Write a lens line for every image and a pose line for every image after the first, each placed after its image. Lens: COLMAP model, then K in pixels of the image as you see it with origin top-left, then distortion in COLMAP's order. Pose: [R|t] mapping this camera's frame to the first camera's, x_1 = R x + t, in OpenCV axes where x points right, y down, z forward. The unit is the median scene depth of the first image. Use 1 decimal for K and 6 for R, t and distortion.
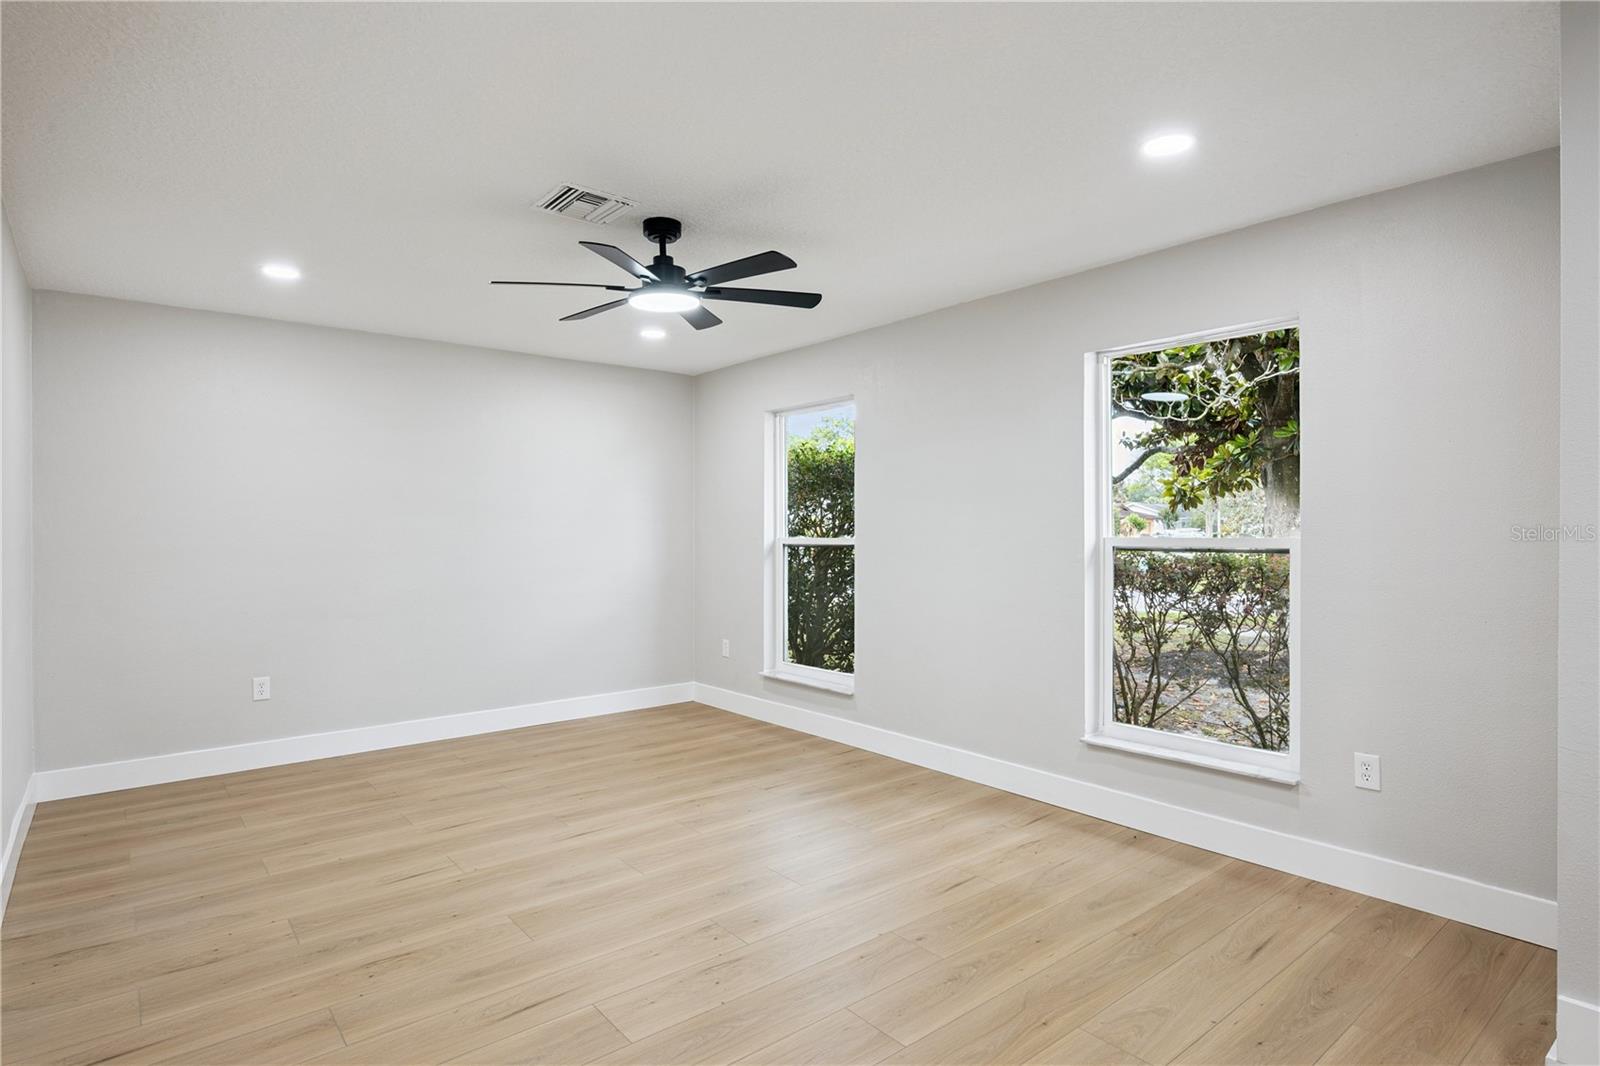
lens RADIAL K [[830.5, 0, 800.0], [0, 830.5, 533.0], [0, 0, 1]] dist [-0.001634, 0.000032]
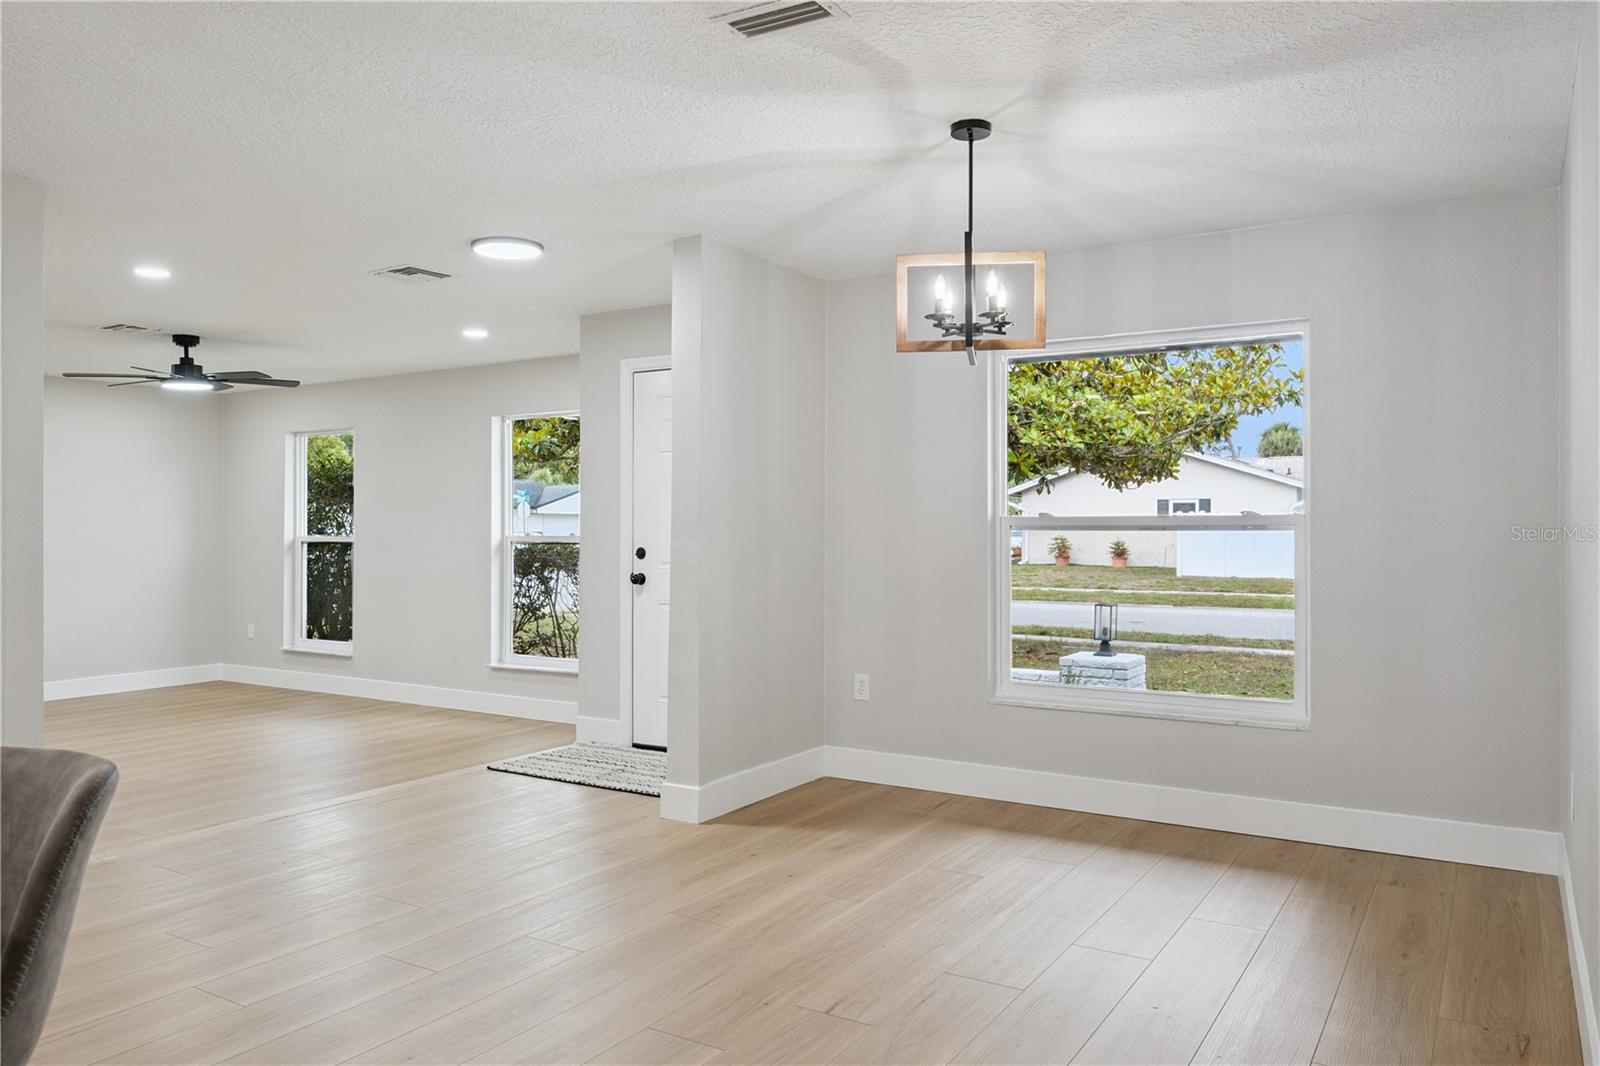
lens RADIAL K [[1129.5, 0, 800.9], [0, 1129.5, 523.1], [0, 0, 1]] dist [0.006669, 0.002598]
pose [[0.948489, 0.001785, 0.316806, 0.180784], [-0.000064, 0.999985, -0.005442, -0.005491], [-0.316811, 0.005141, 0.948475, -0.974433]]
